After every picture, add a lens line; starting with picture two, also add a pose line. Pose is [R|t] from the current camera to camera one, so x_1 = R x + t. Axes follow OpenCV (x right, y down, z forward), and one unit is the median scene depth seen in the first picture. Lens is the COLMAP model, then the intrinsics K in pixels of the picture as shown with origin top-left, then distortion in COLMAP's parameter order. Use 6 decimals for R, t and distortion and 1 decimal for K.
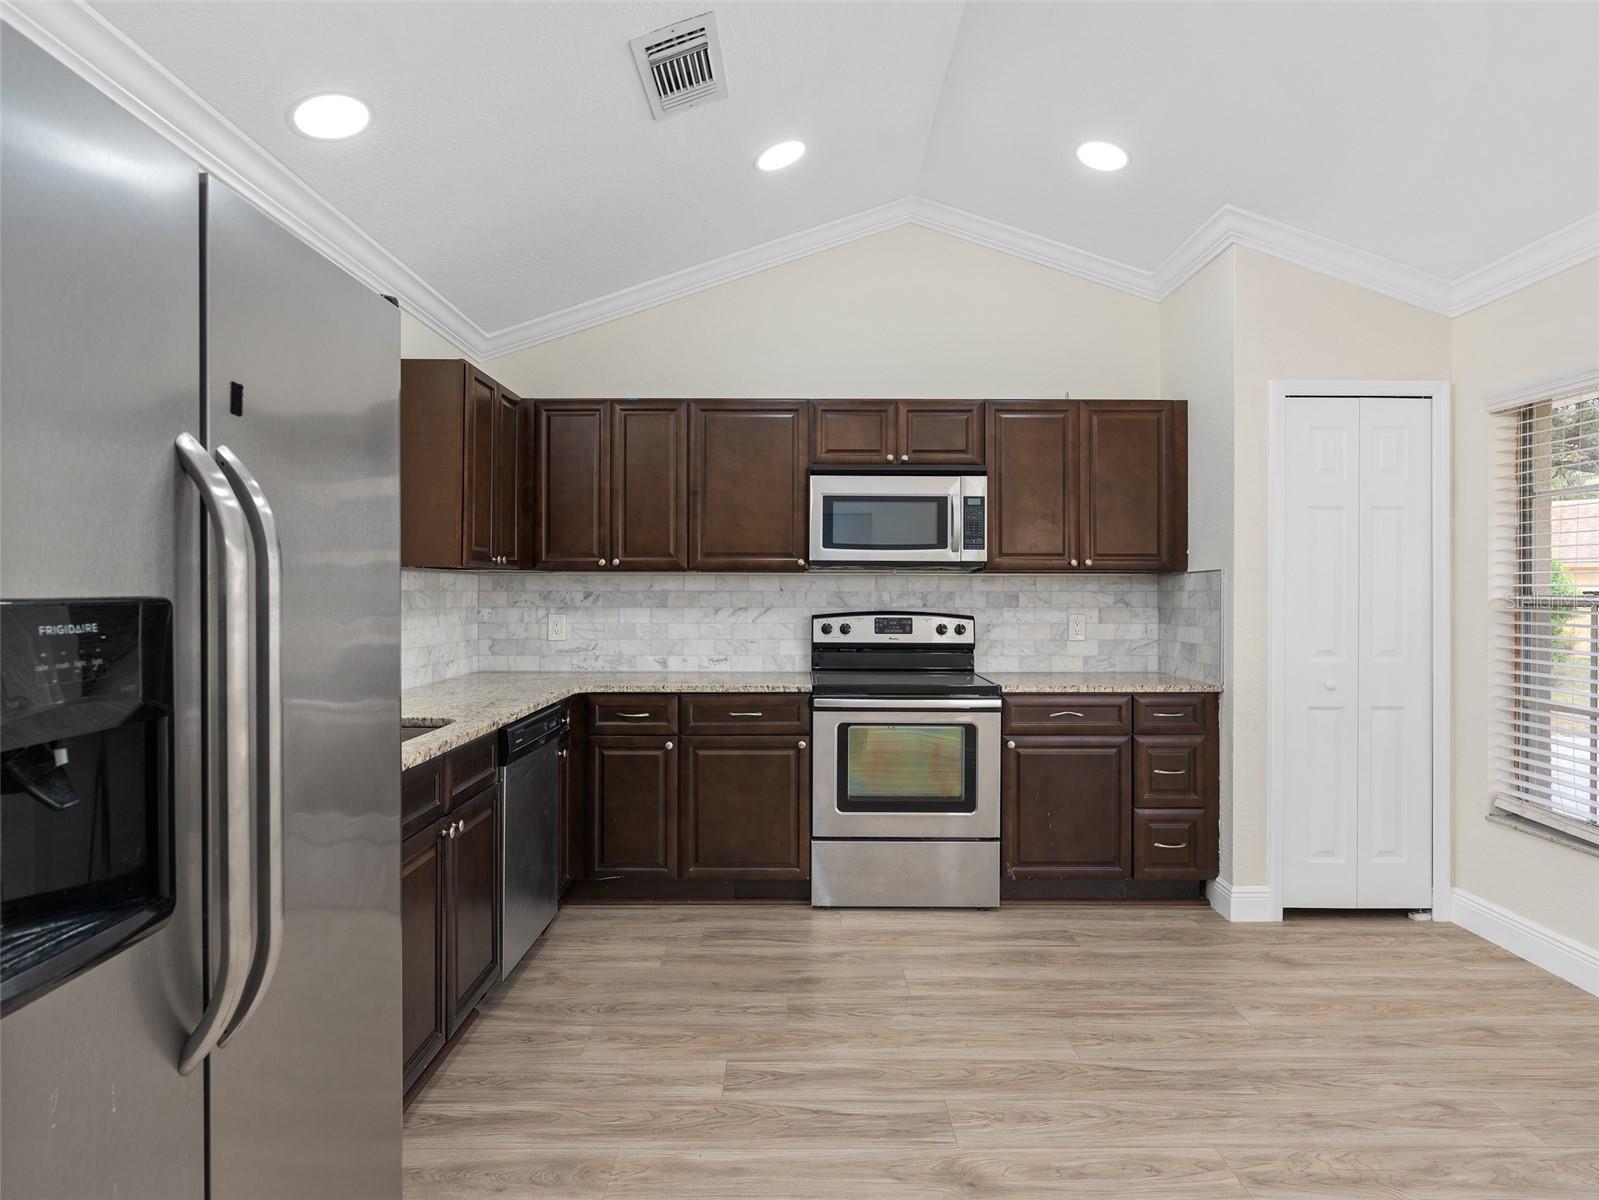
lens RADIAL K [[883.8, 0, 797.0], [0, 883.8, 626.8], [0, 0, 1]] dist [-0.001263, 0.000094]
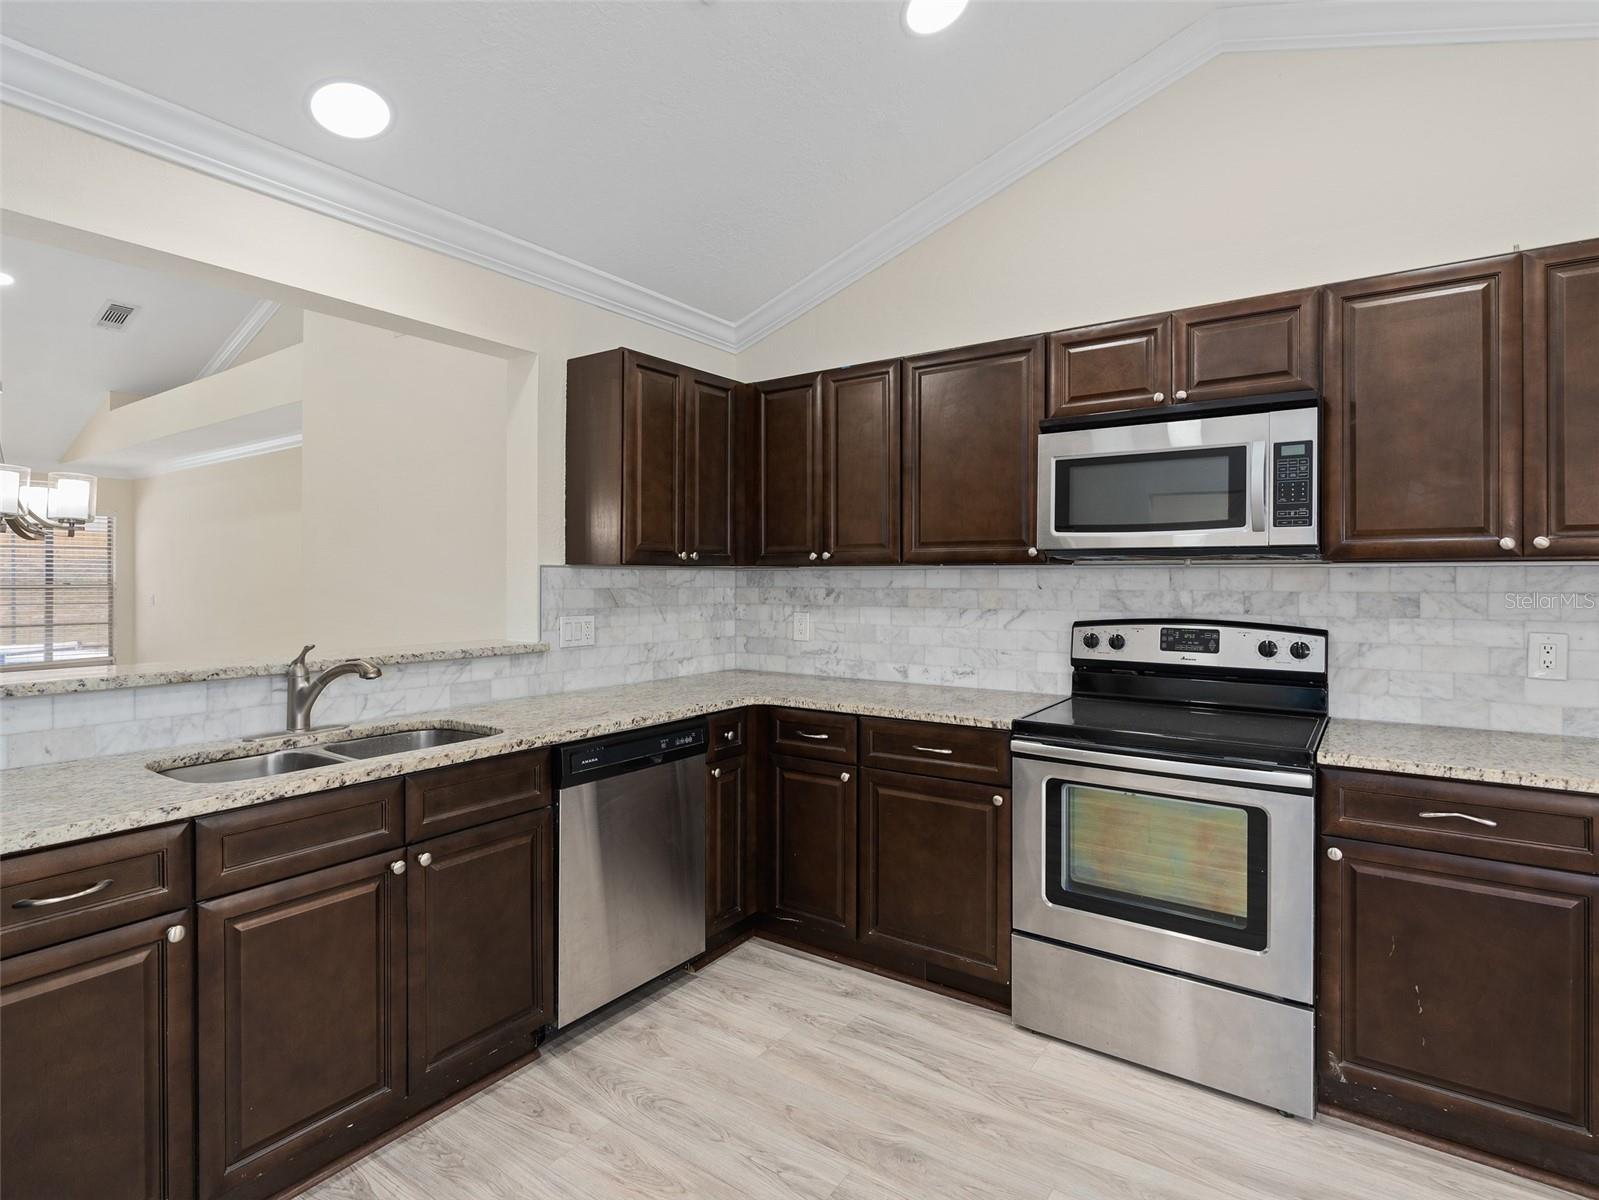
lens RADIAL K [[821.7, 0, 799.5], [0, 821.7, 600.0], [0, 0, 1]] dist [-0.007430, 0.003362]
pose [[0.824408, 0.013598, -0.565833, 0.237630], [-0.021855, 0.999731, -0.007817, -0.022743], [0.565574, 0.018811, 0.824483, 0.318900]]
